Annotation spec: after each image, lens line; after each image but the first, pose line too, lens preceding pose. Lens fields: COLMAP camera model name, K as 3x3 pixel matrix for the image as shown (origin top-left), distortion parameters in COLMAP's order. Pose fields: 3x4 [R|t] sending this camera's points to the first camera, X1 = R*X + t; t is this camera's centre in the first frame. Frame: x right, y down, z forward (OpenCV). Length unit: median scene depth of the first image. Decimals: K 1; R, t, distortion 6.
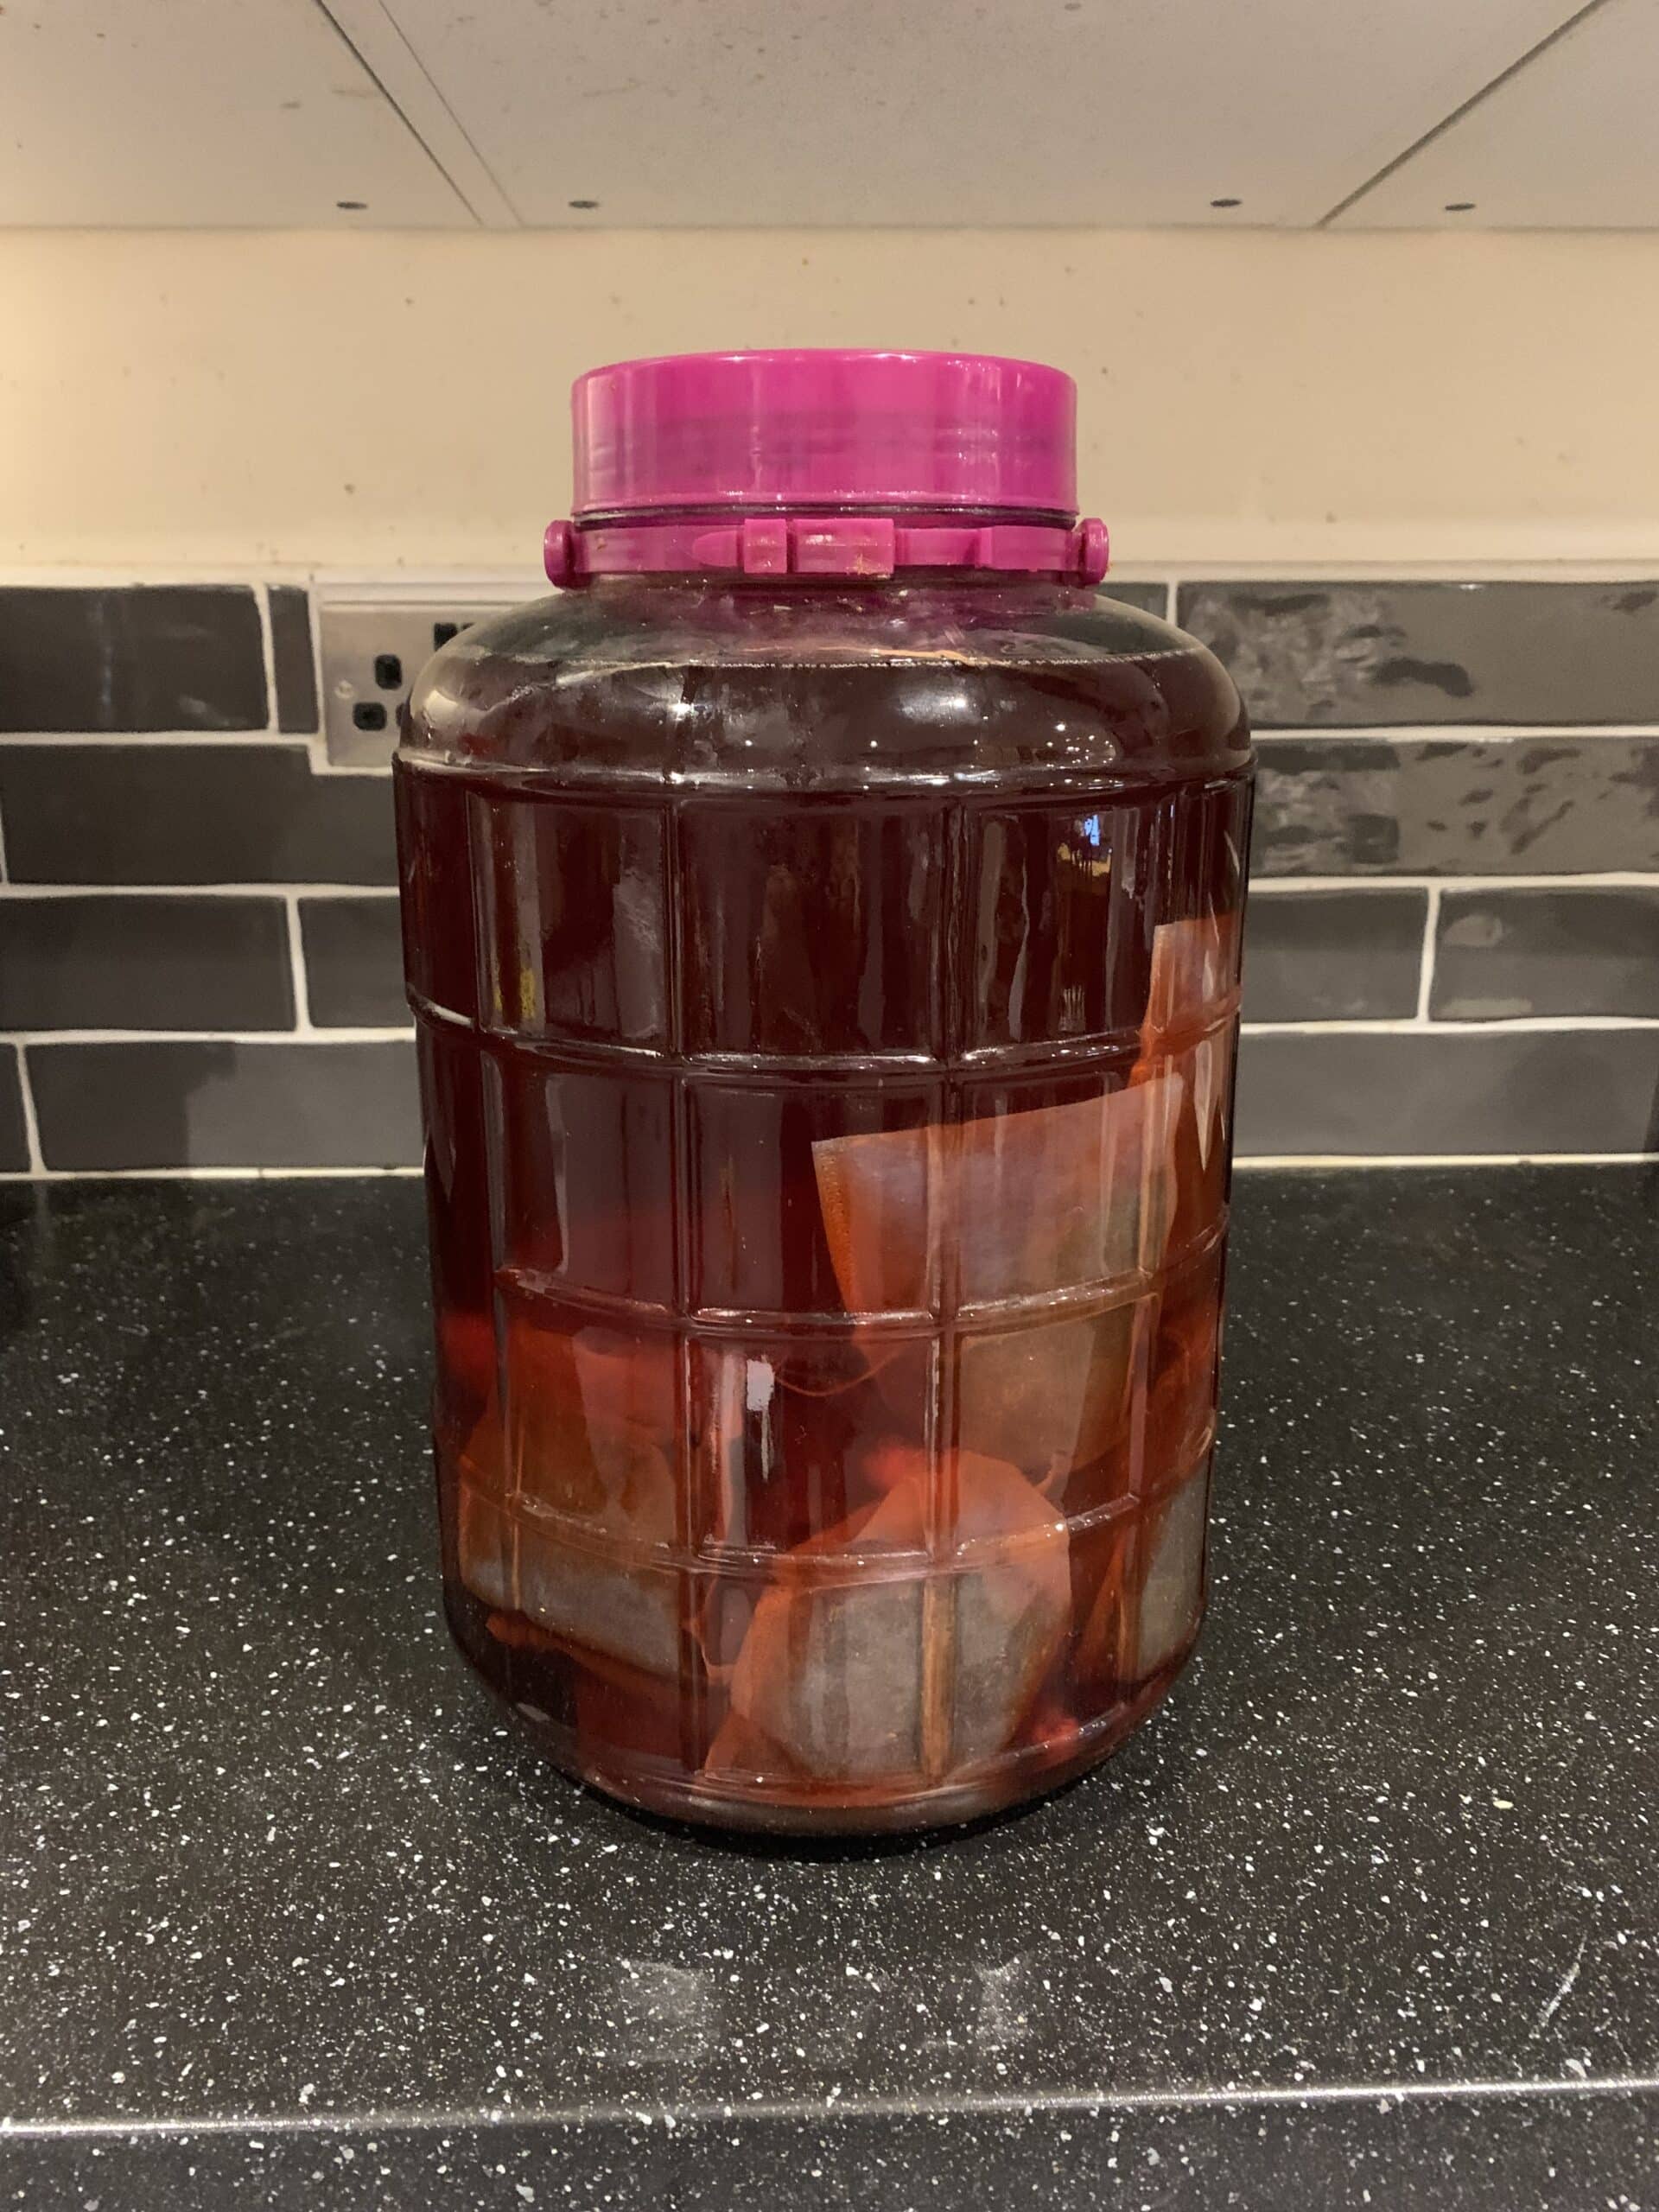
lens RADIAL K [[1664.7, 0, 829.5], [0, 1664.7, 1106.0], [0, 0, 1]] dist [0.005148, -0.005374]
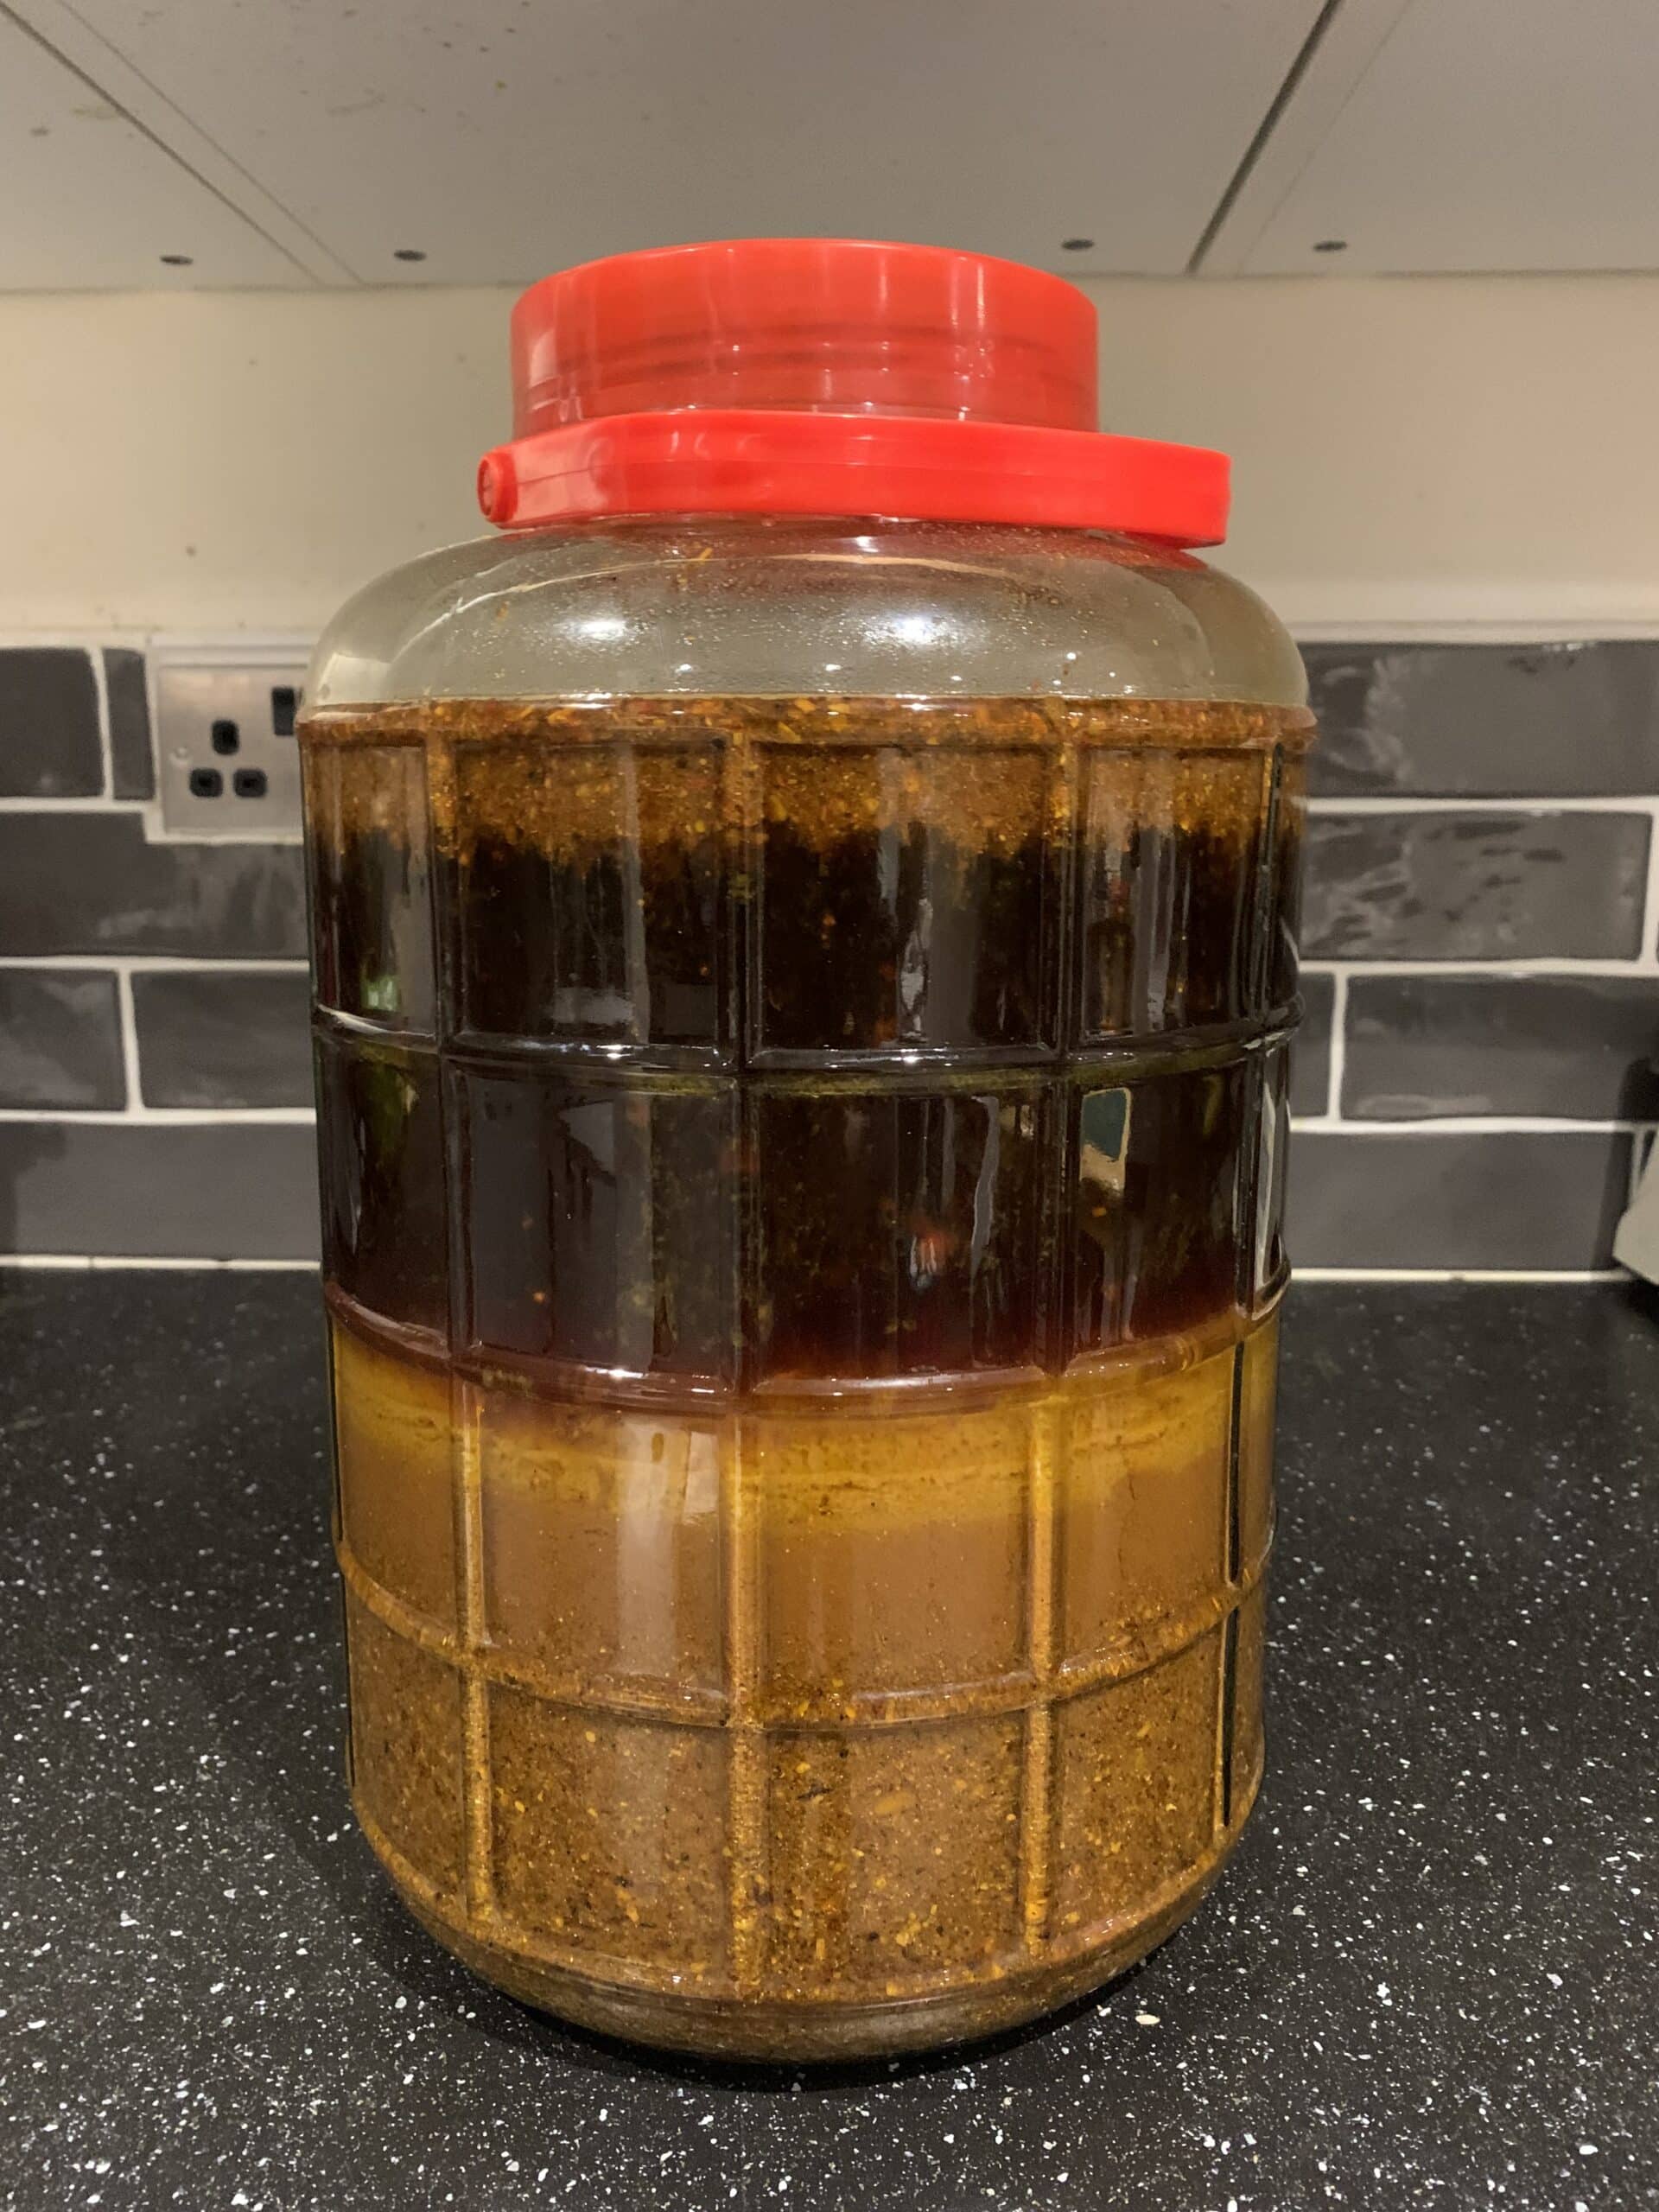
lens RADIAL K [[1679.4, 0, 829.5], [0, 1679.4, 1106.0], [0, 0, 1]] dist [-0.005119, -0.003481]
pose [[0.998212, 0.014731, -0.057928, 0.159693], [-0.019599, 0.996240, -0.084389, 0.029404], [0.056467, 0.085374, 0.994748, 0.084965]]
